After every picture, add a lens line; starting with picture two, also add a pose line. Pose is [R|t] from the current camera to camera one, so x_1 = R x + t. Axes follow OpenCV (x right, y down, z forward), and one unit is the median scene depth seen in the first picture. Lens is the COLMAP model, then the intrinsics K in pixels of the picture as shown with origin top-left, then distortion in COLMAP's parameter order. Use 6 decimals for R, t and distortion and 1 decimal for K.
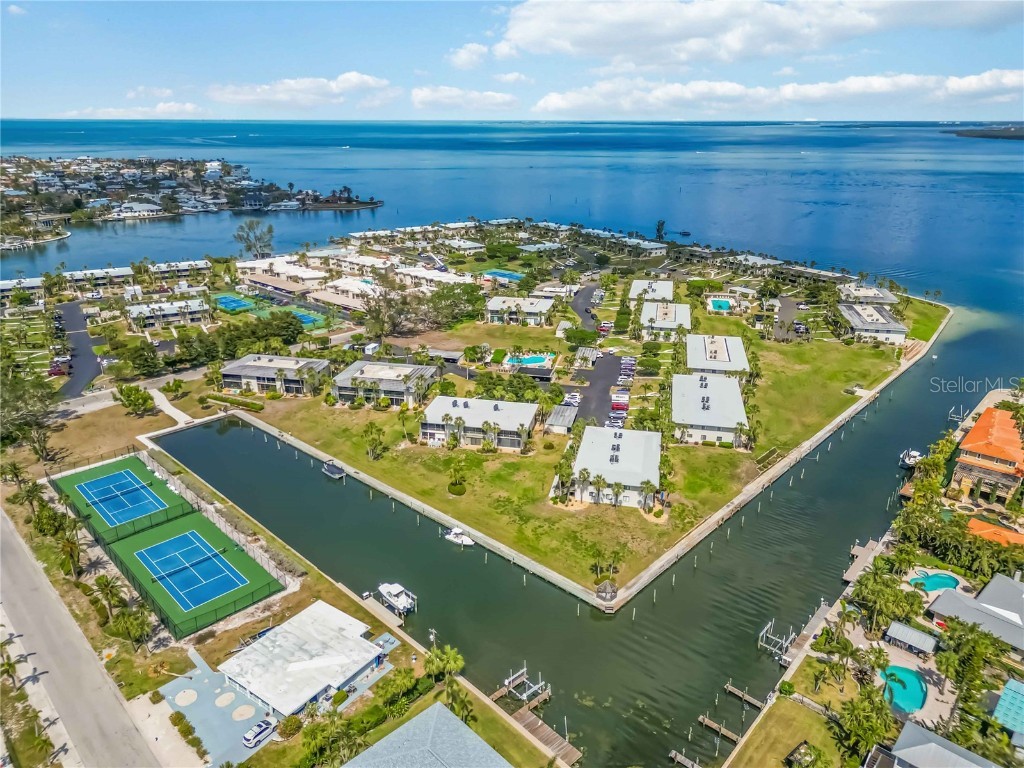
lens RADIAL K [[705.3, 0, 512.0], [0, 705.3, 384.0], [0, 0, 1]] dist [0.062001, -0.048227]
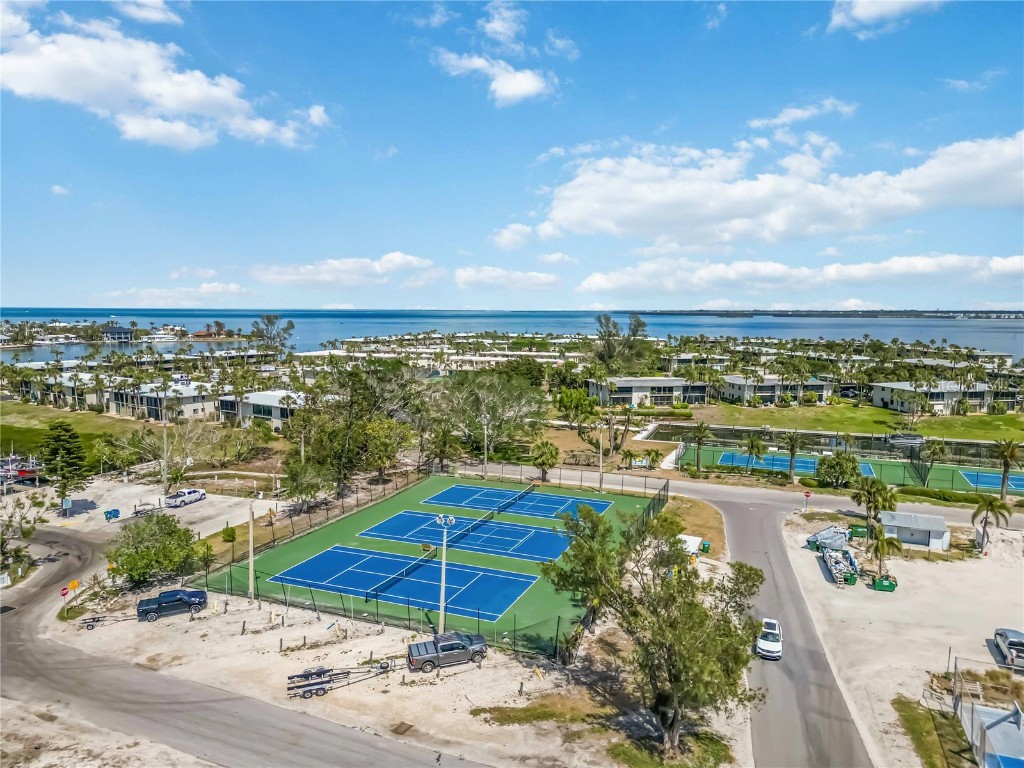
lens RADIAL K [[704.0, 0, 512.0], [0, 704.0, 384.0], [0, 0, 1]] dist [0.048782, -0.053437]
pose [[0.926201, -0.041034, 0.374790, -0.910730], [0.129321, 0.968332, -0.213565, 0.159565], [-0.354157, 0.246272, 0.902177, 0.302664]]
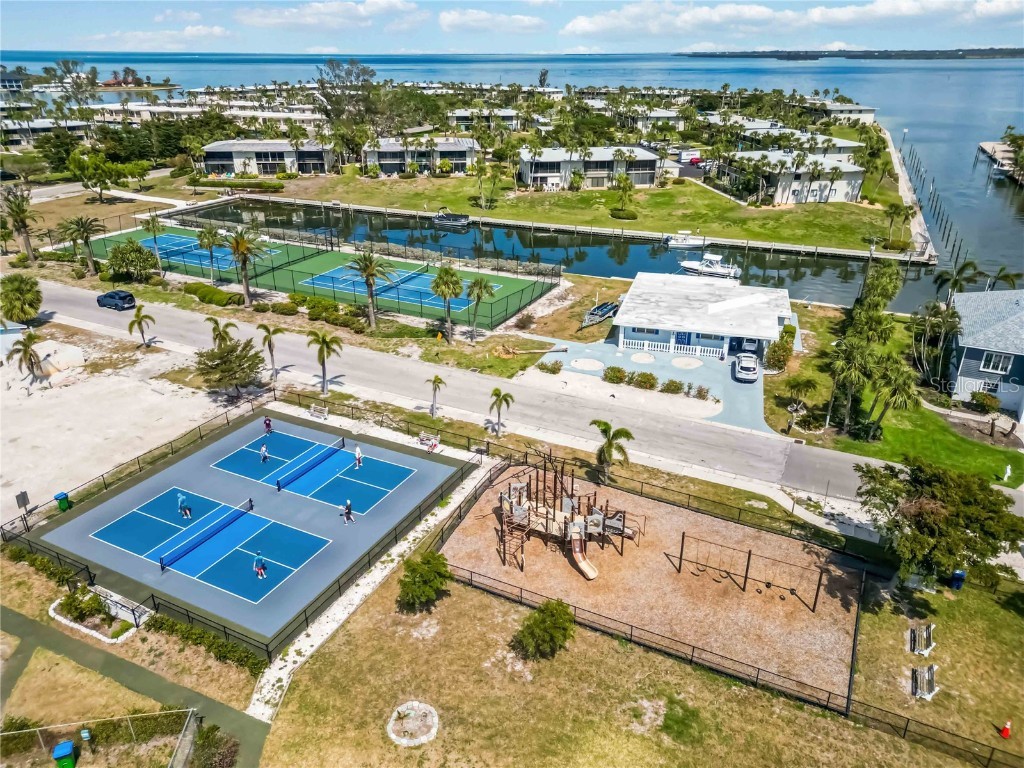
lens RADIAL K [[705.3, 0, 512.0], [0, 705.3, 384.0], [0, 0, 1]] dist [0.062001, -0.048227]
pose [[0.949995, -0.136911, 0.280649, -0.375616], [0.111977, 0.988347, 0.103113, 0.198703], [-0.291496, -0.066531, 0.954256, 0.199080]]
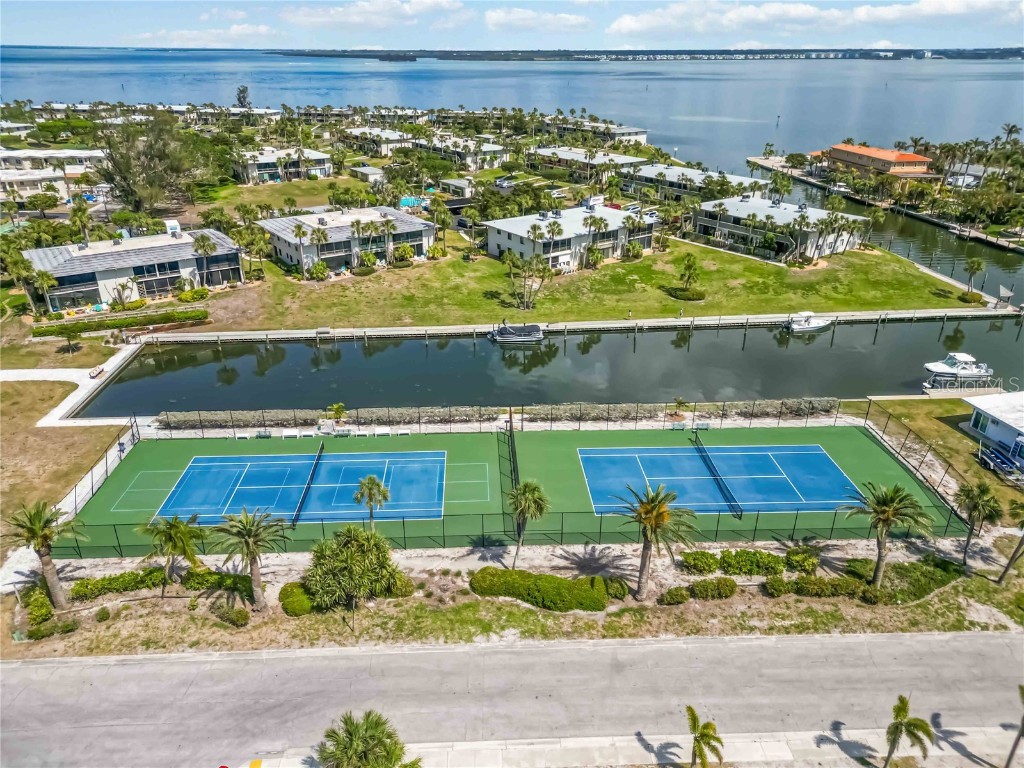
lens RADIAL K [[705.3, 0, 512.0], [0, 705.3, 384.0], [0, 0, 1]] dist [0.062001, -0.048227]
pose [[0.675037, -0.316935, 0.666242, -0.584048], [0.253889, 0.947666, 0.193569, 0.039649], [-0.692724, 0.038485, 0.720176, 0.496766]]
